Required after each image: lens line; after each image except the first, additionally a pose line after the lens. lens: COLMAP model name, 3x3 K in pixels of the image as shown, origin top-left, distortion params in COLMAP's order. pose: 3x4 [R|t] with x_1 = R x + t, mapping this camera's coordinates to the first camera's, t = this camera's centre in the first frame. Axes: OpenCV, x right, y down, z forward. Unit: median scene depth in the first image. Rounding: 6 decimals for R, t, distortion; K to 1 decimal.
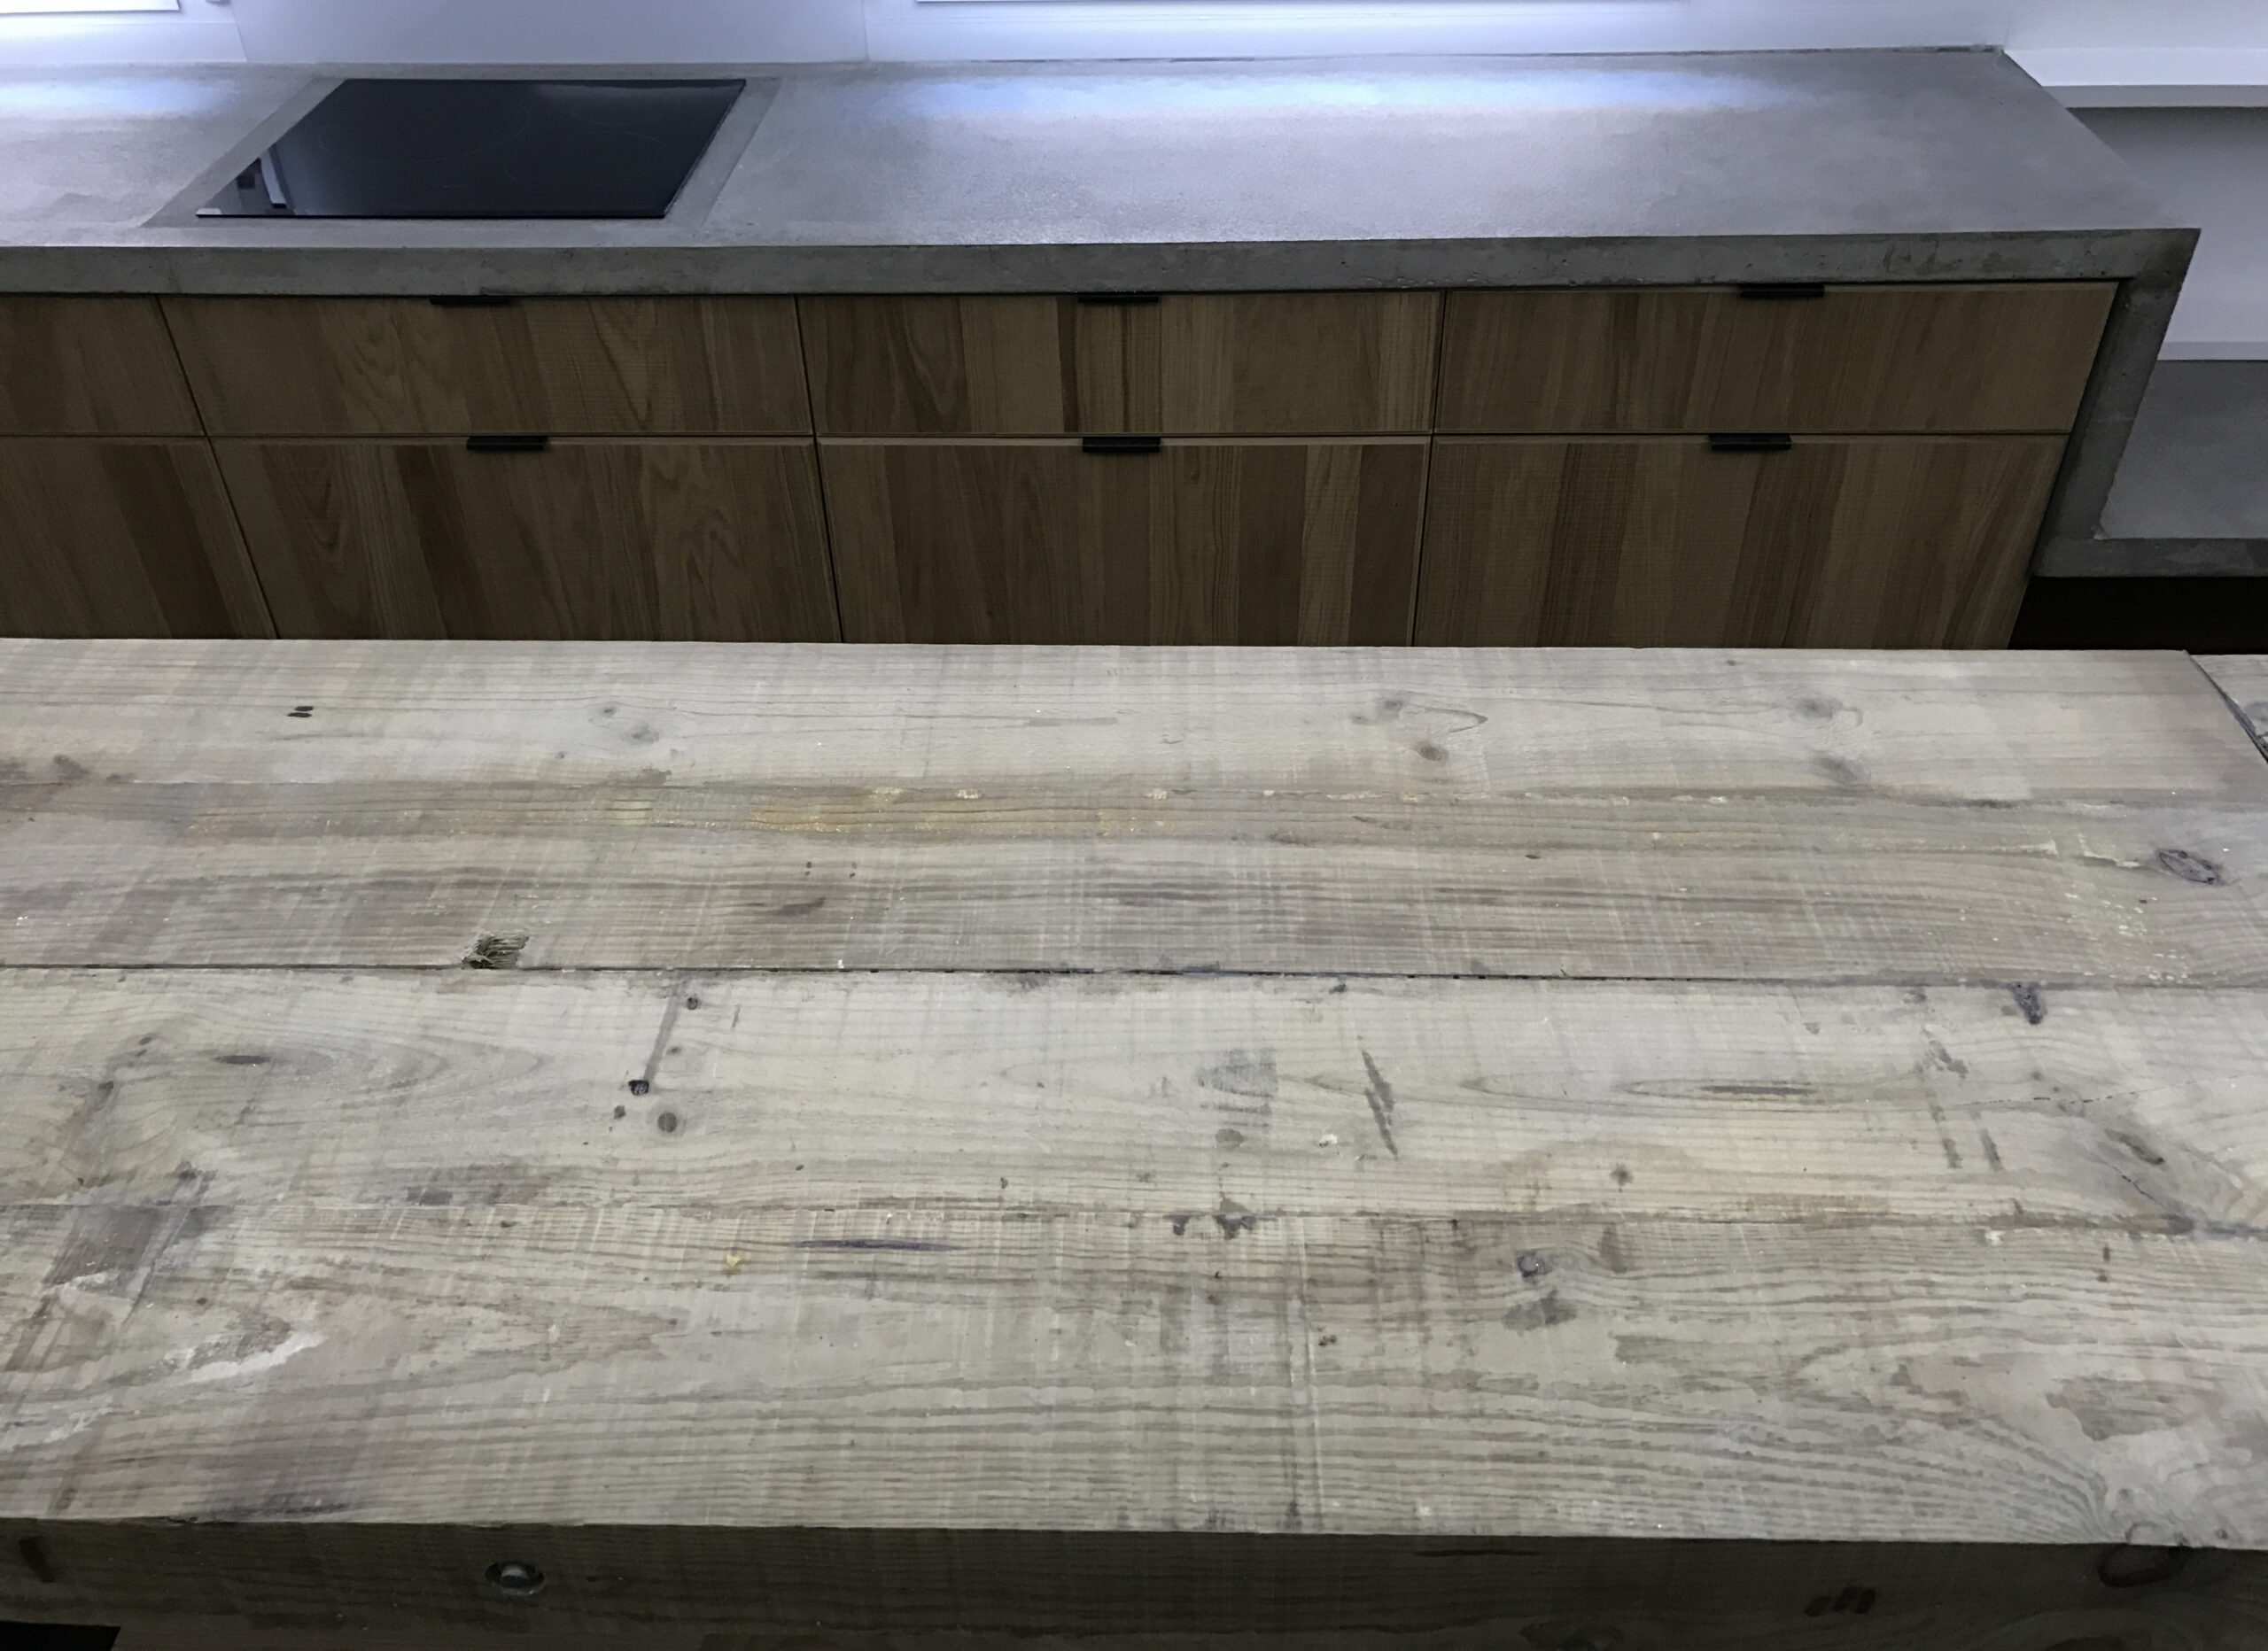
lens RADIAL K [[1850.3, 0, 1134.0], [0, 1850.3, 825.5], [0, 0, 1]] dist [-0.003585, 0.013299]
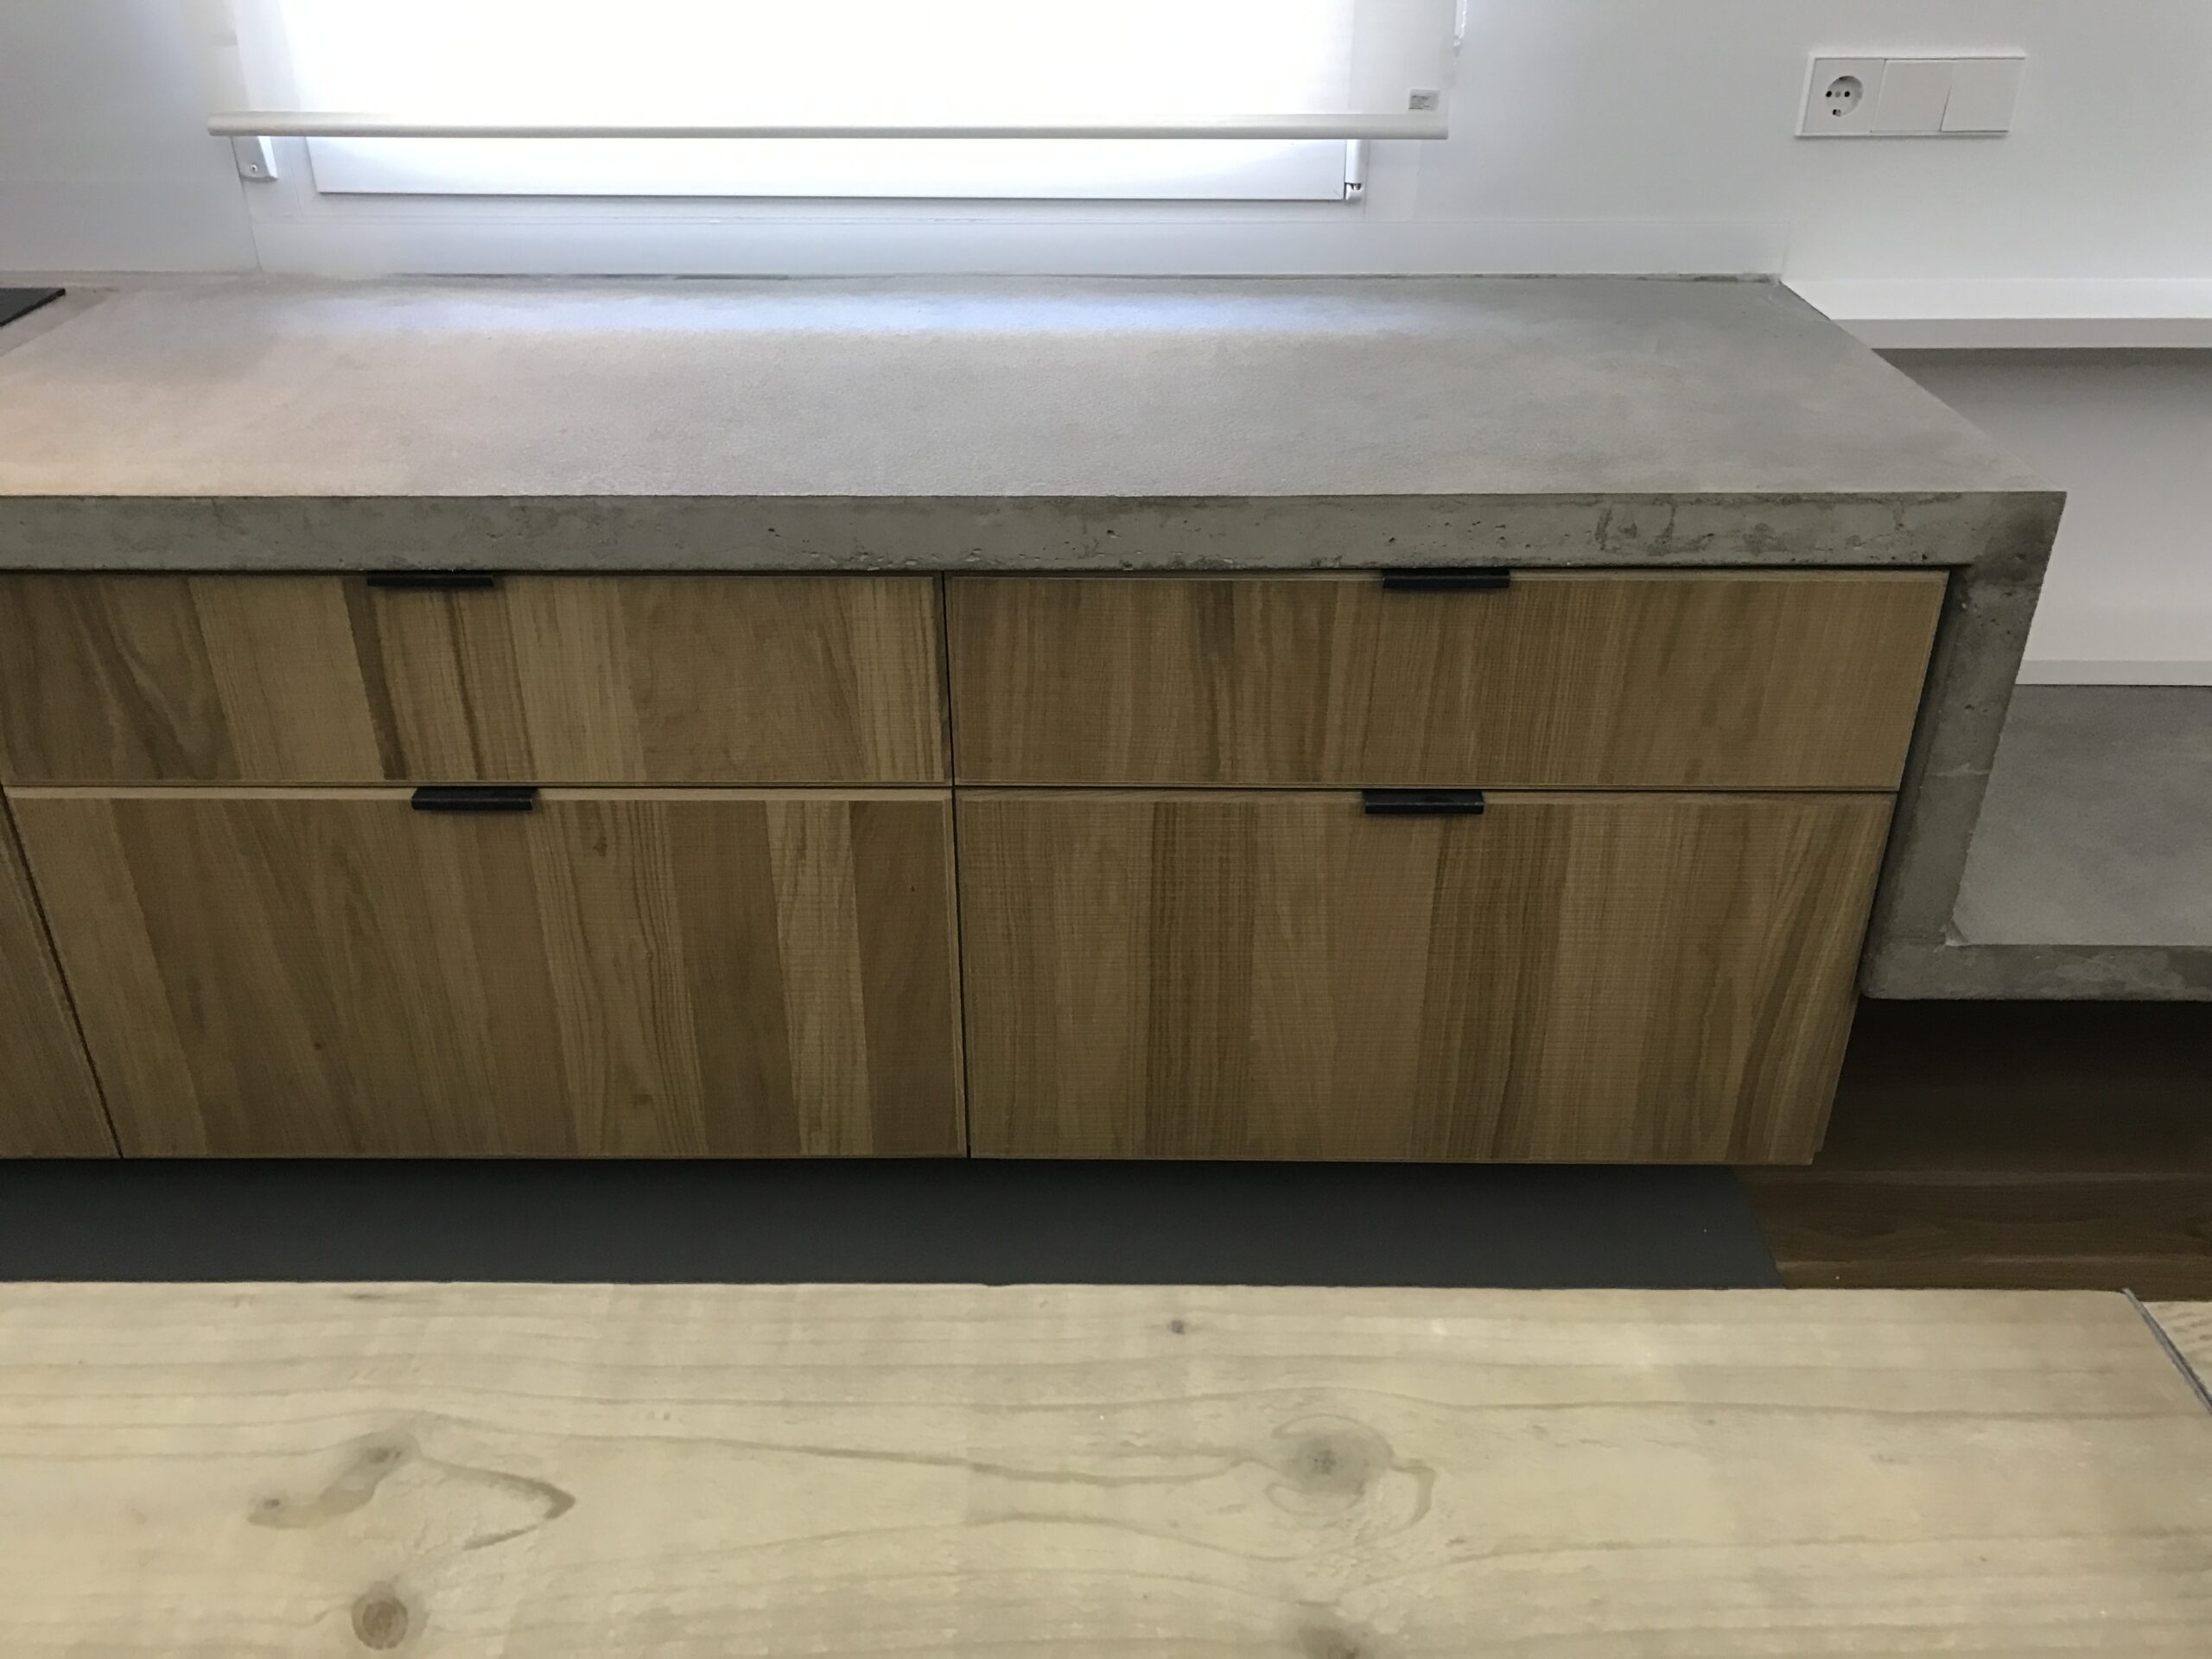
lens RADIAL K [[1881.2, 0, 1106.0], [0, 1881.2, 829.5], [0, 0, 1]] dist [0.008030, -0.005322]
pose [[0.998917, 0.003804, 0.046362, 0.193498], [0.003650, 0.987168, -0.159646, -0.093135], [-0.046375, 0.159642, 0.986085, 0.353476]]
